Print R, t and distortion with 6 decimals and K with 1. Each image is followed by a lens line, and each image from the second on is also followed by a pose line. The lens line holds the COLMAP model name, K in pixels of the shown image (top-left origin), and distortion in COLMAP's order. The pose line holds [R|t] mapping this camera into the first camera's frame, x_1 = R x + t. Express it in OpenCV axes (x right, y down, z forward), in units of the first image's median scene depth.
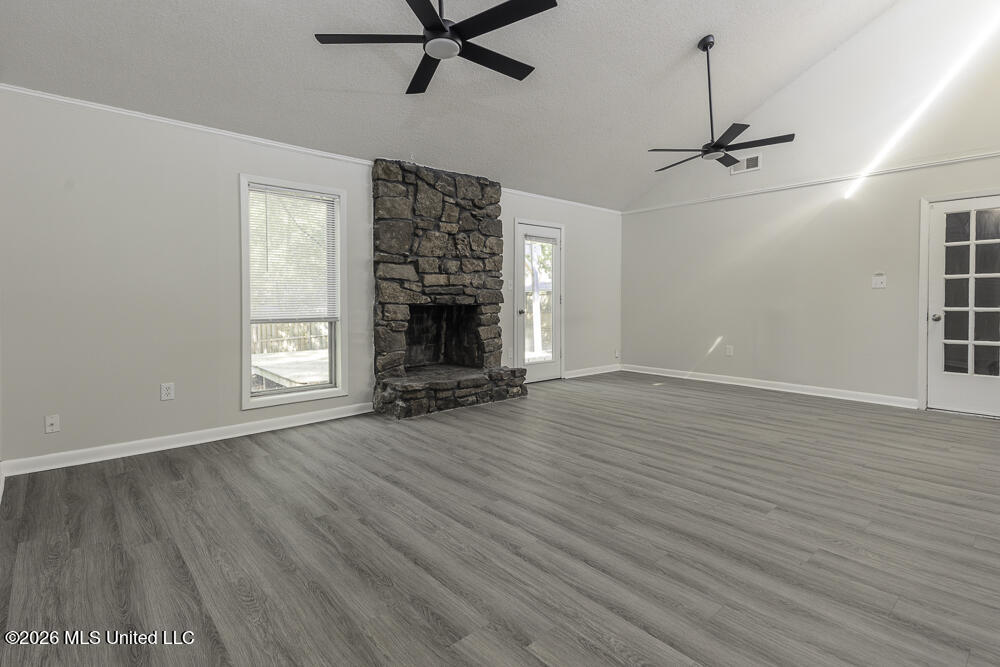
lens RADIAL K [[482.0, 0, 497.2], [0, 482.0, 303.9], [0, 0, 1]] dist [0.053225, 0.000198]
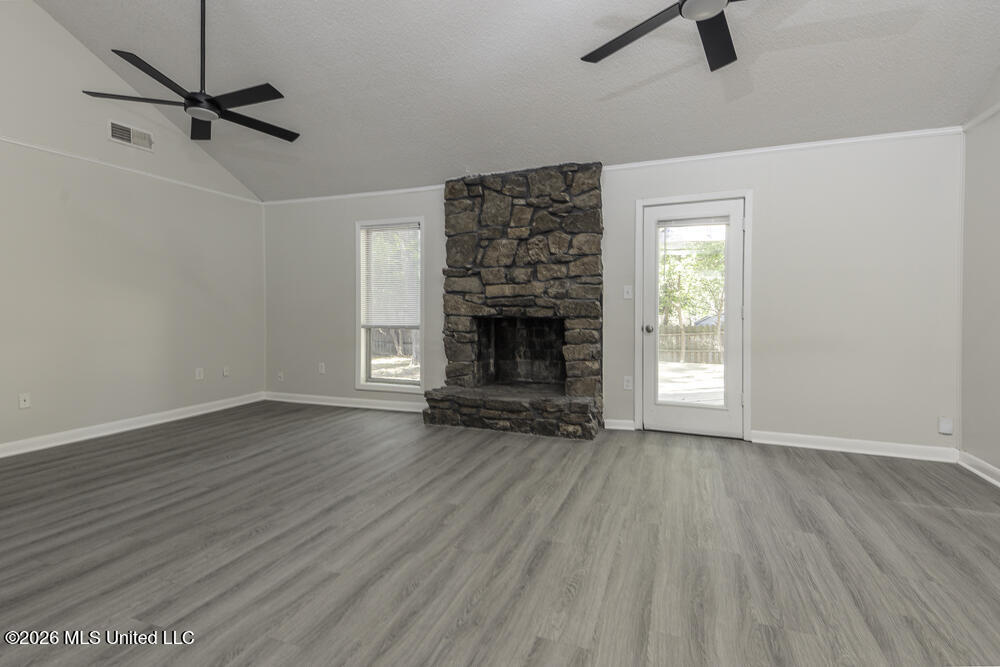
lens RADIAL K [[477.4, 0, 497.5], [0, 477.4, 311.2], [0, 0, 1]] dist [0.047337, -0.018292]
pose [[0.461894, 0.003973, -0.886926, 0.689177], [-0.010032, 0.999949, -0.000745, -0.008581], [0.886879, 0.009242, 0.461910, 0.556597]]
